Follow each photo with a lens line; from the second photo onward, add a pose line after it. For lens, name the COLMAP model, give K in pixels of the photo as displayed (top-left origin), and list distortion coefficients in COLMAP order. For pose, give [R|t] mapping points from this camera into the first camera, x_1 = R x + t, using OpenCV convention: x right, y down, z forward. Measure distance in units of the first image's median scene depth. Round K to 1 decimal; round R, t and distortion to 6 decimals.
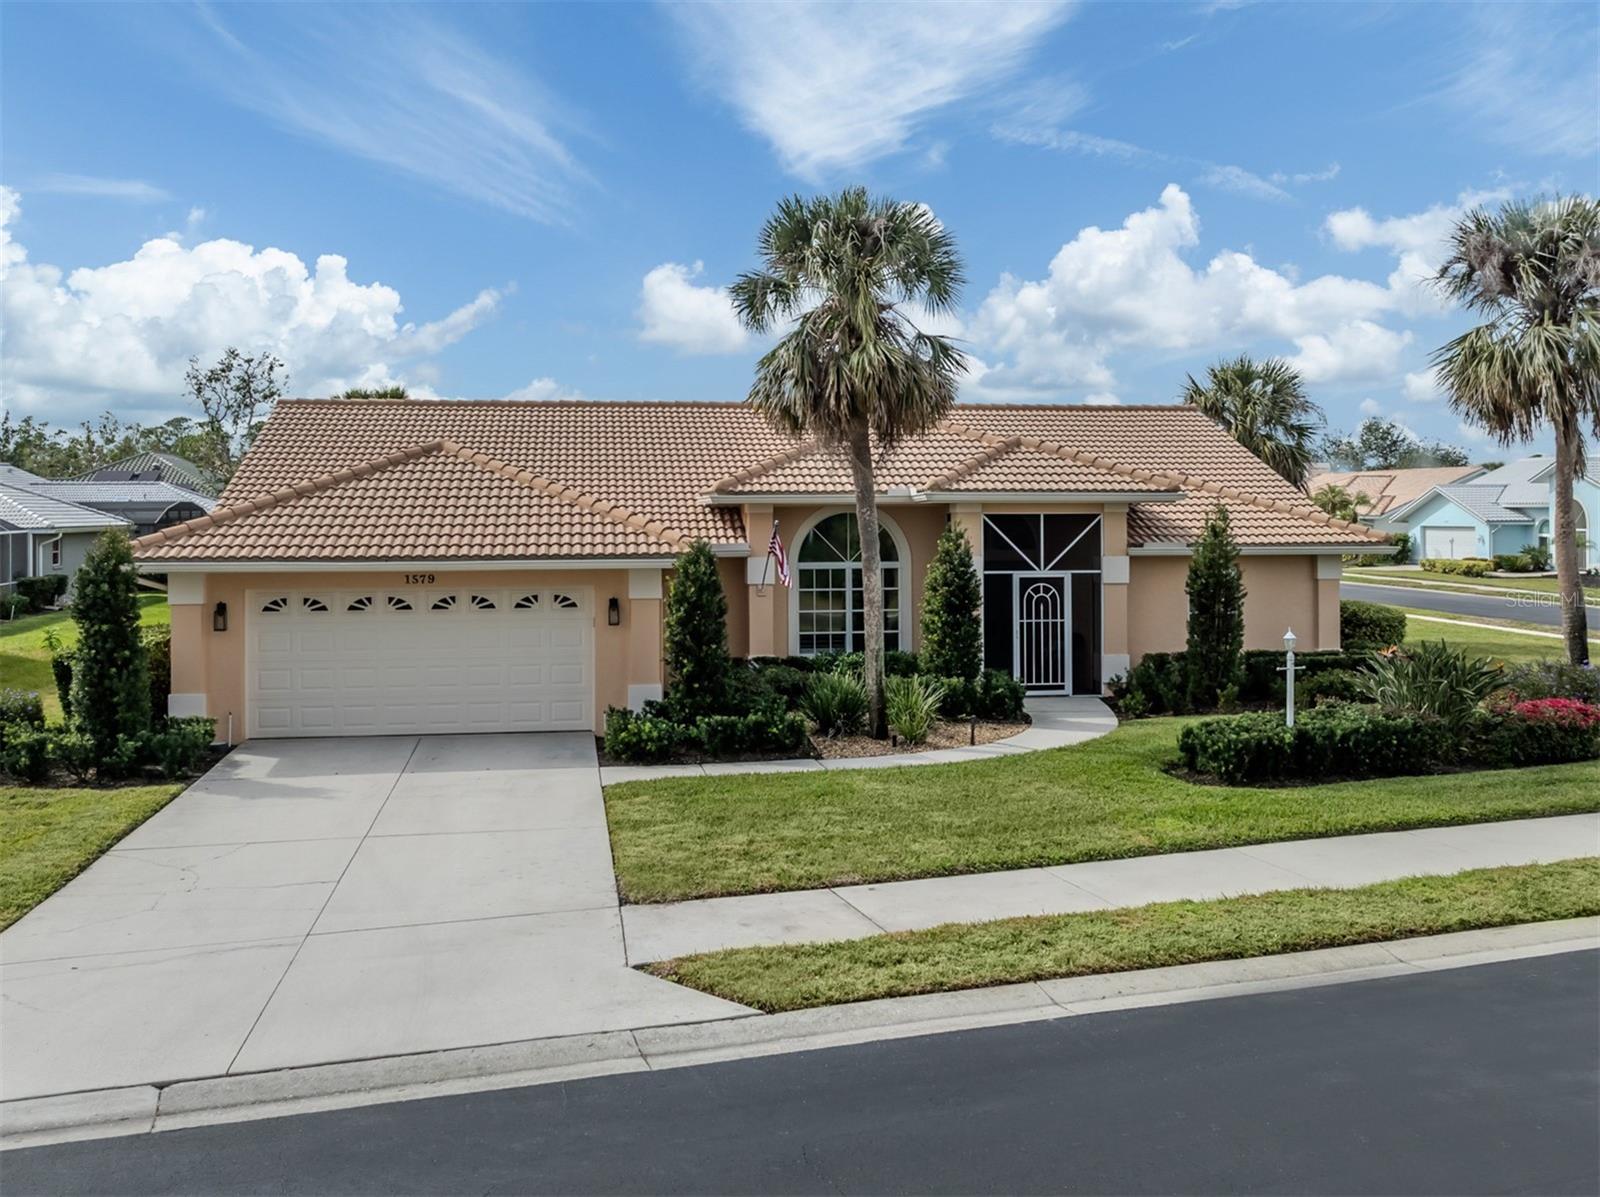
lens RADIAL K [[1095.0, 0, 800.0], [0, 1095.0, 598.5], [0, 0, 1]] dist [-0.009572, -0.005101]
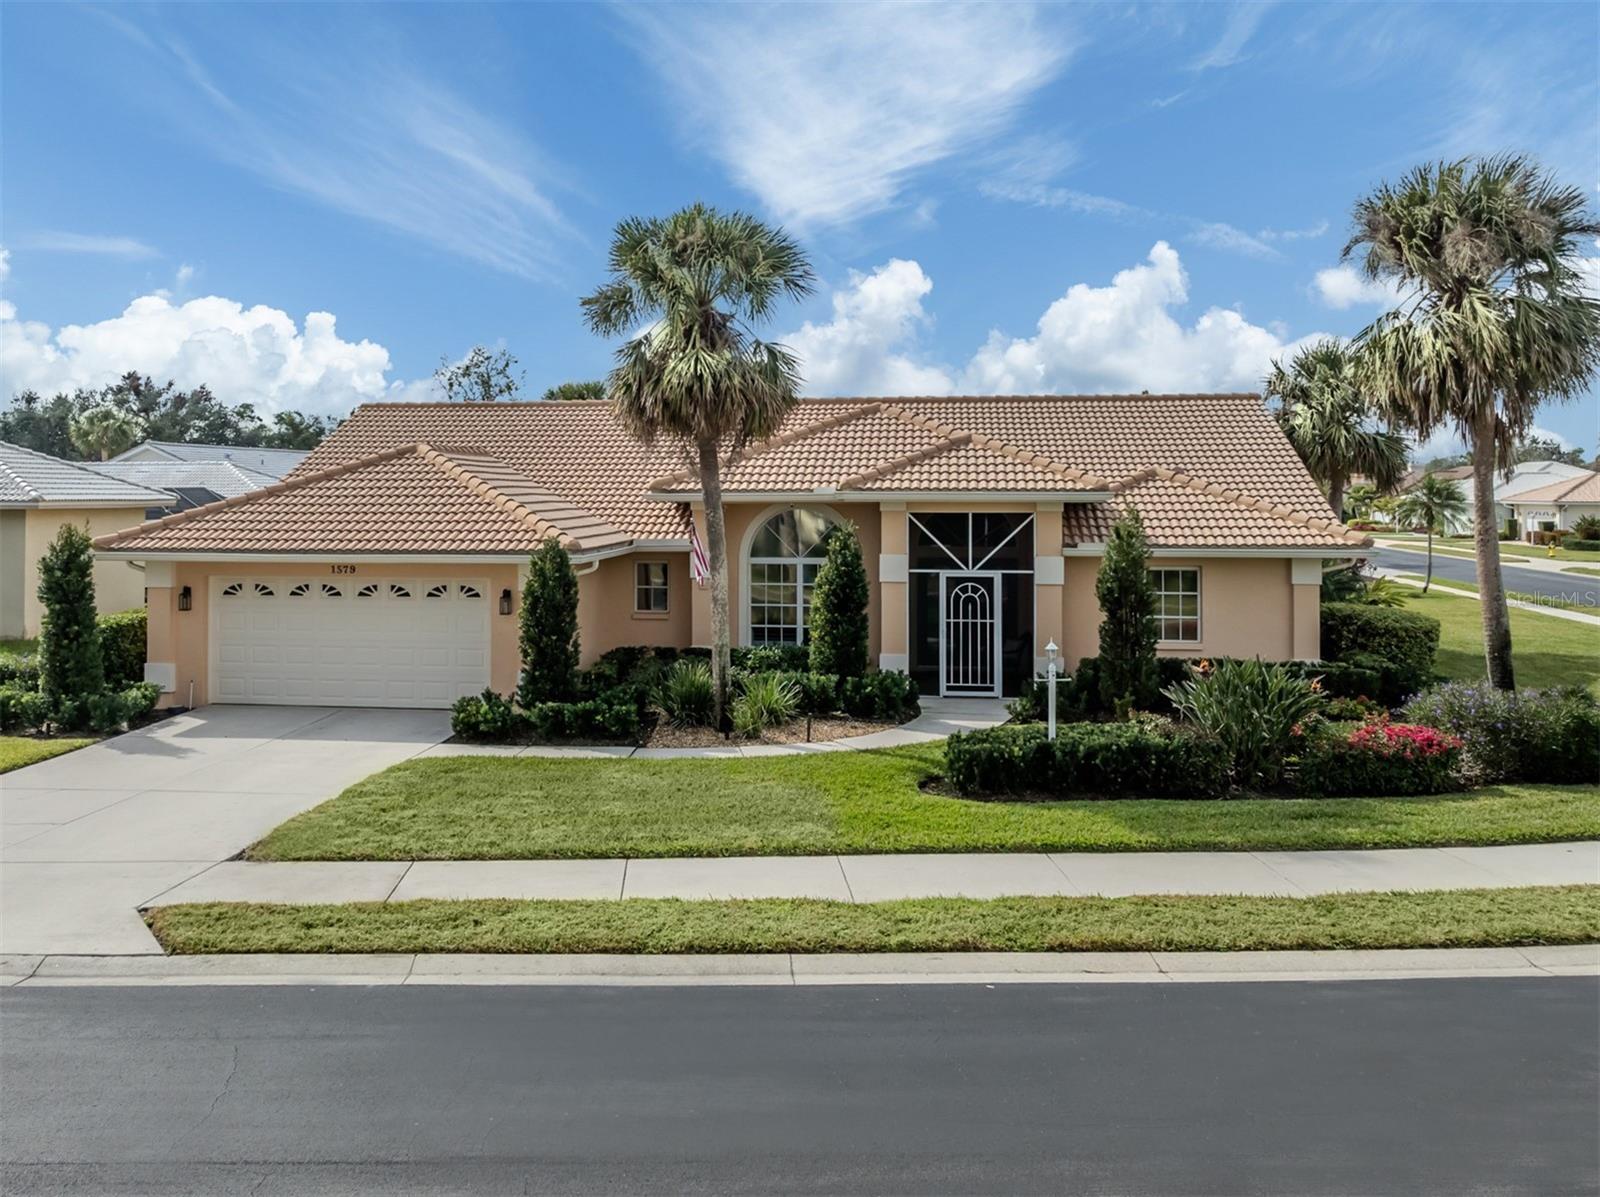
lens RADIAL K [[1095.0, 0, 800.0], [0, 1095.0, 598.5], [0, 0, 1]] dist [-0.009572, -0.005101]
pose [[0.974014, 0.024018, -0.225210, 0.368592], [-0.020724, 0.999641, 0.016982, -0.016772], [0.225537, -0.011873, 0.974162, 0.004037]]
